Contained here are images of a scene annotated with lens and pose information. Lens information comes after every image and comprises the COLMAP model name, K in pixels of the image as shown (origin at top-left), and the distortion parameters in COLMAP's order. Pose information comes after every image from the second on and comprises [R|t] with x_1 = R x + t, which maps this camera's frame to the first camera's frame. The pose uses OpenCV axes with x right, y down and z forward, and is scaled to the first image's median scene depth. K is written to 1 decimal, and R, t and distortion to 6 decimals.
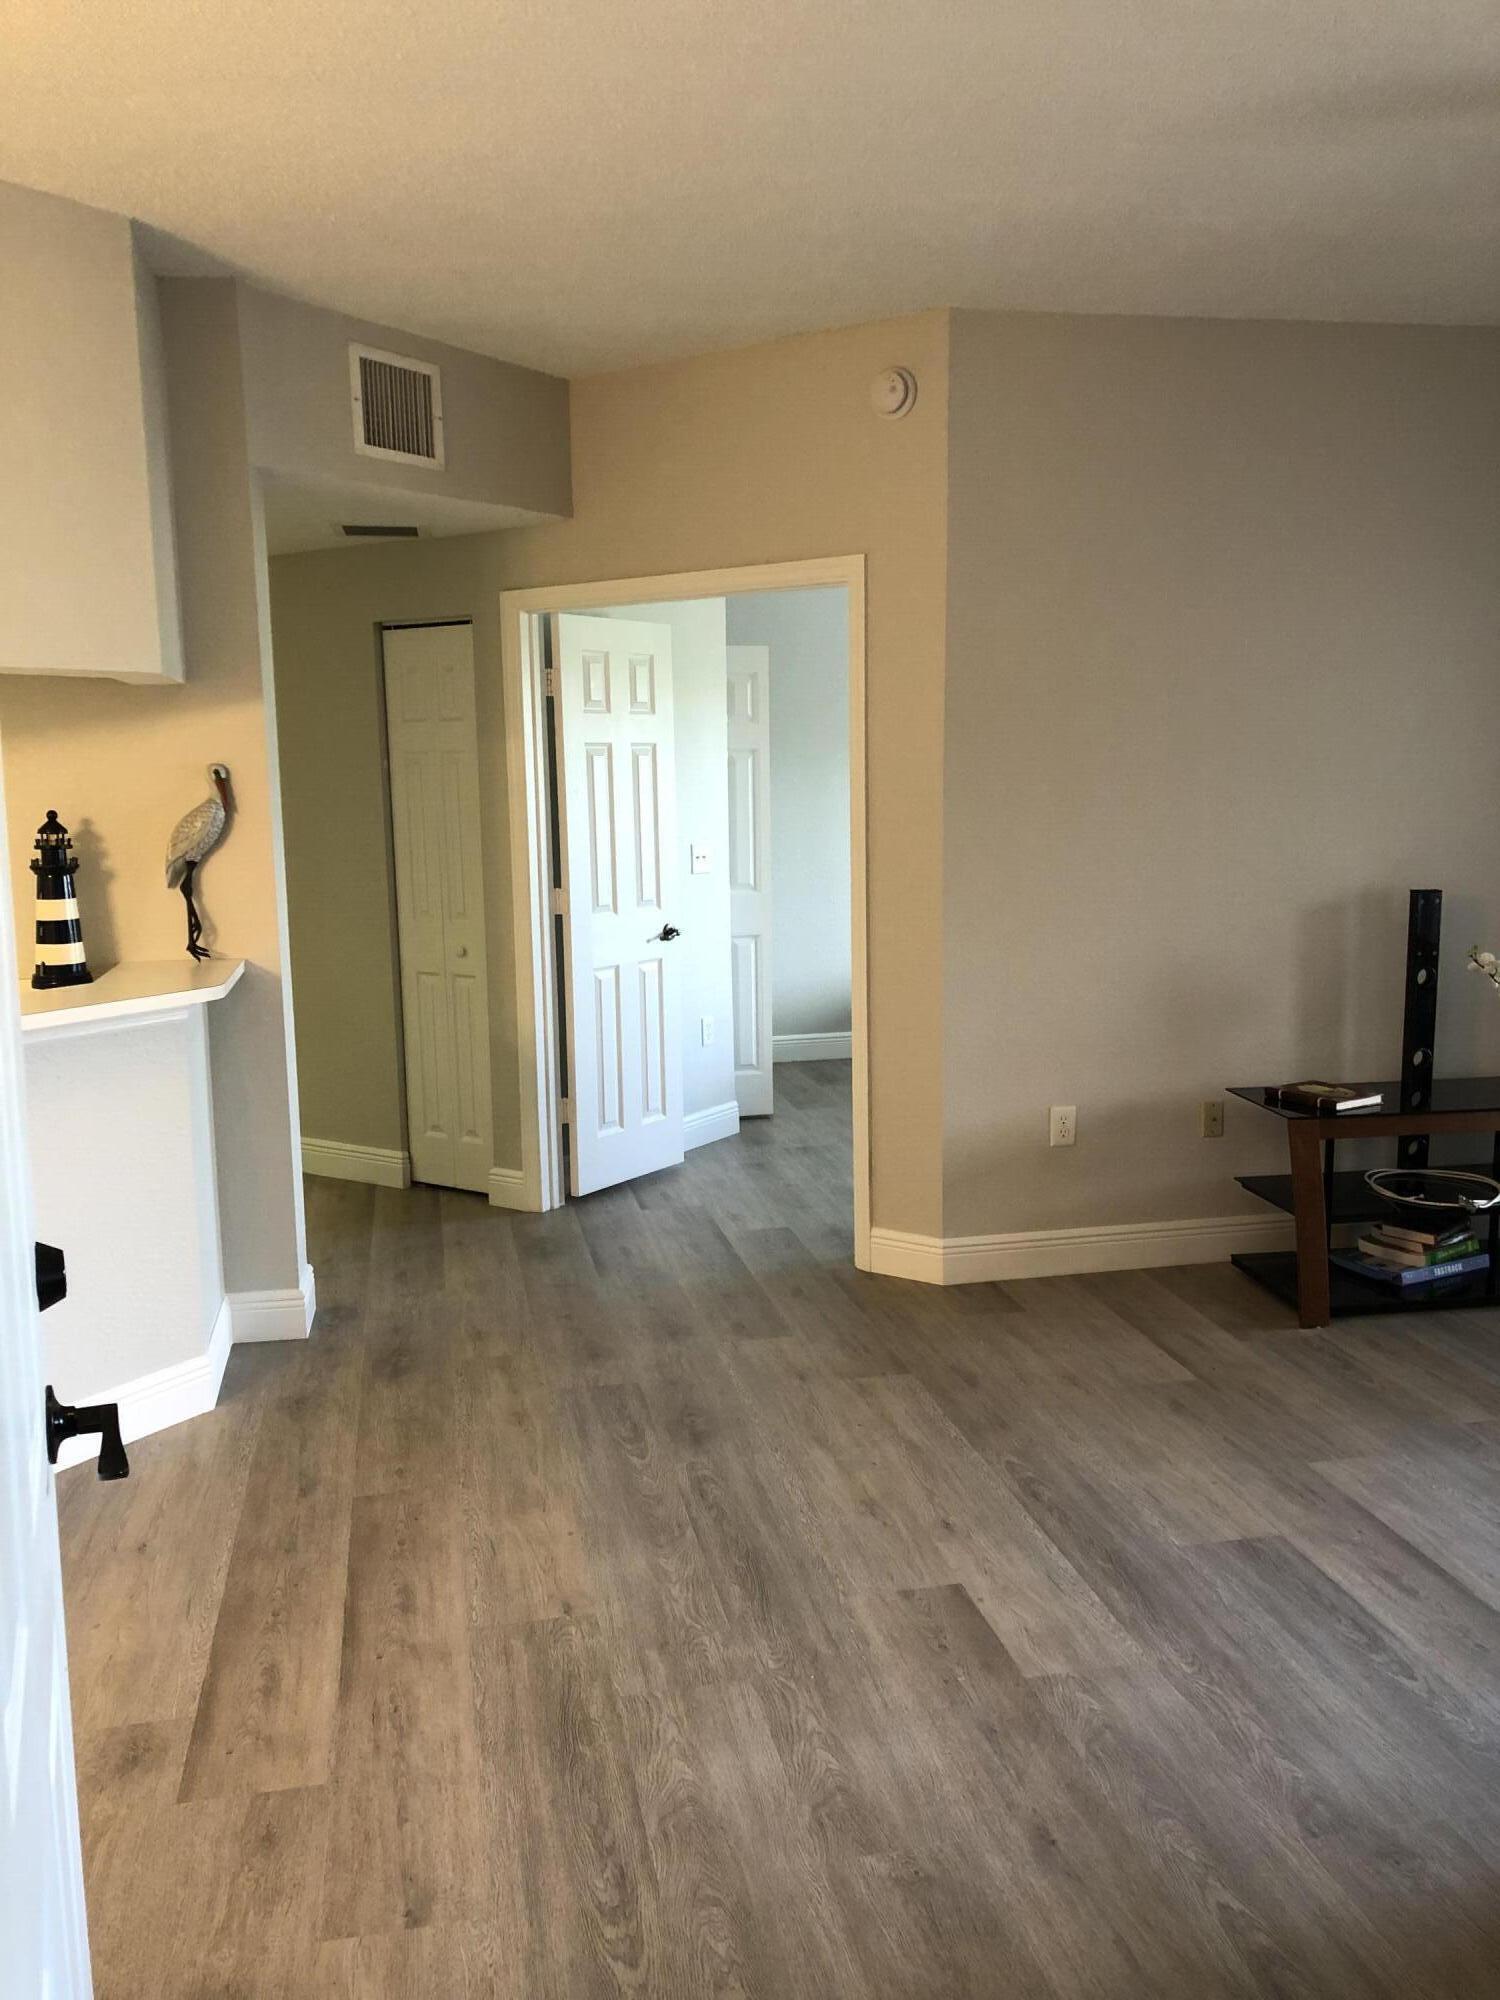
lens RADIAL K [[1640.4, 0, 750.0], [0, 1640.4, 1000.0], [0, 0, 1]] dist [0.007091, 0.004315]
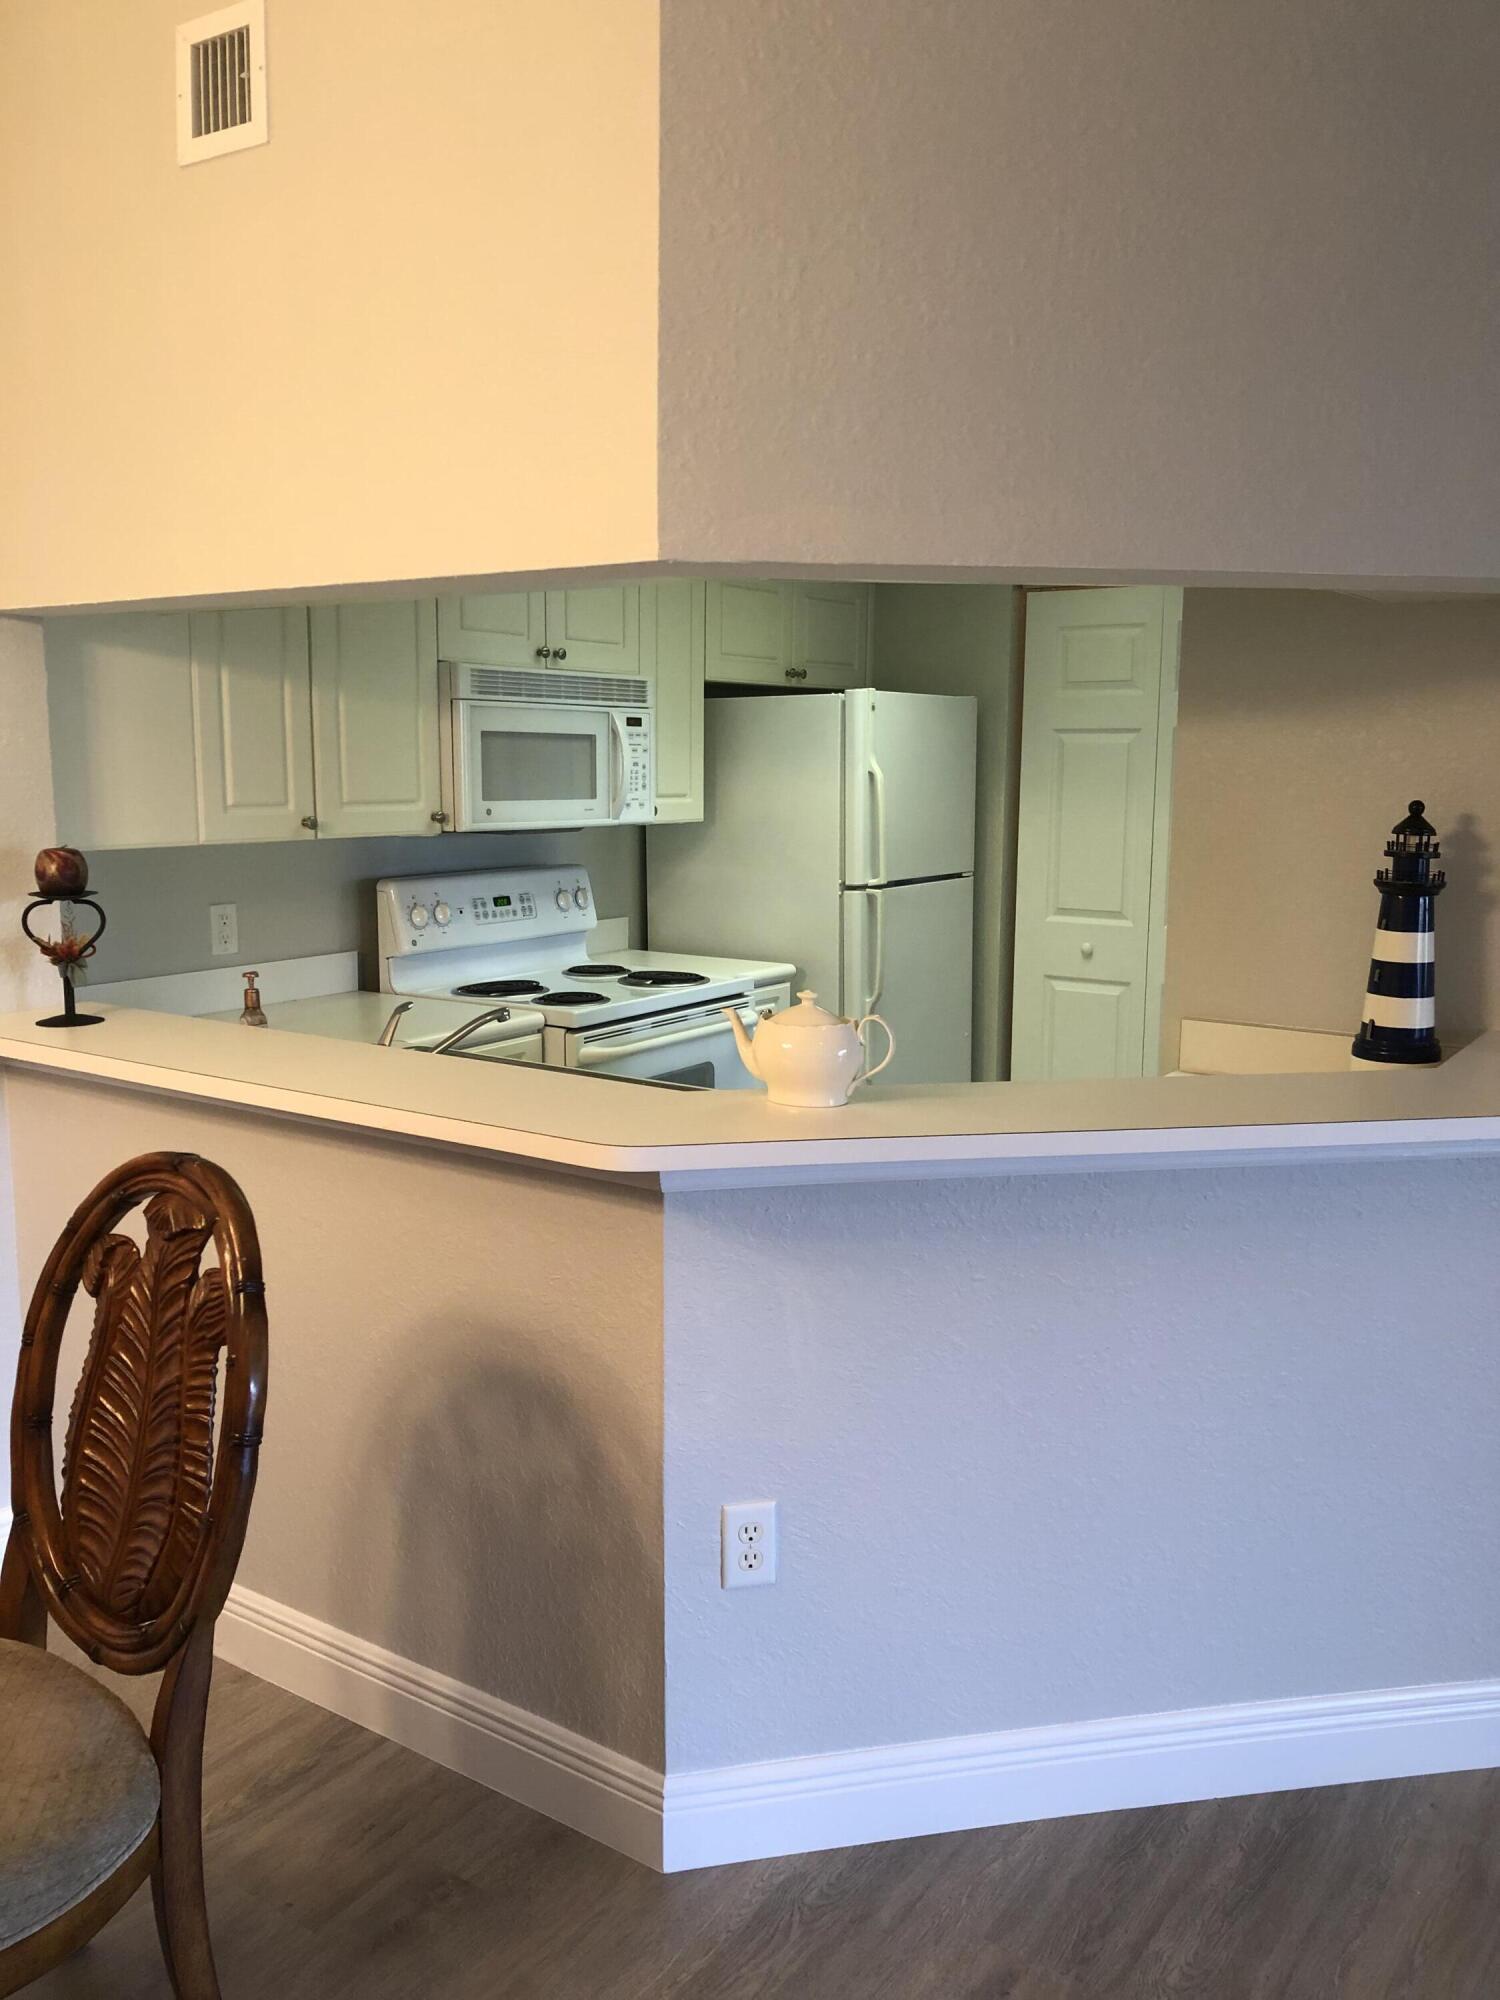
lens RADIAL K [[1624.1, 0, 753.0], [0, 1624.1, 1017.0], [0, 0, 1]] dist [0.005923, -0.014490]
pose [[0.693297, 0.135220, -0.707852, -0.127303], [-0.120229, 0.990176, 0.071394, -0.041565], [0.710552, 0.035607, 0.702743, 0.334400]]
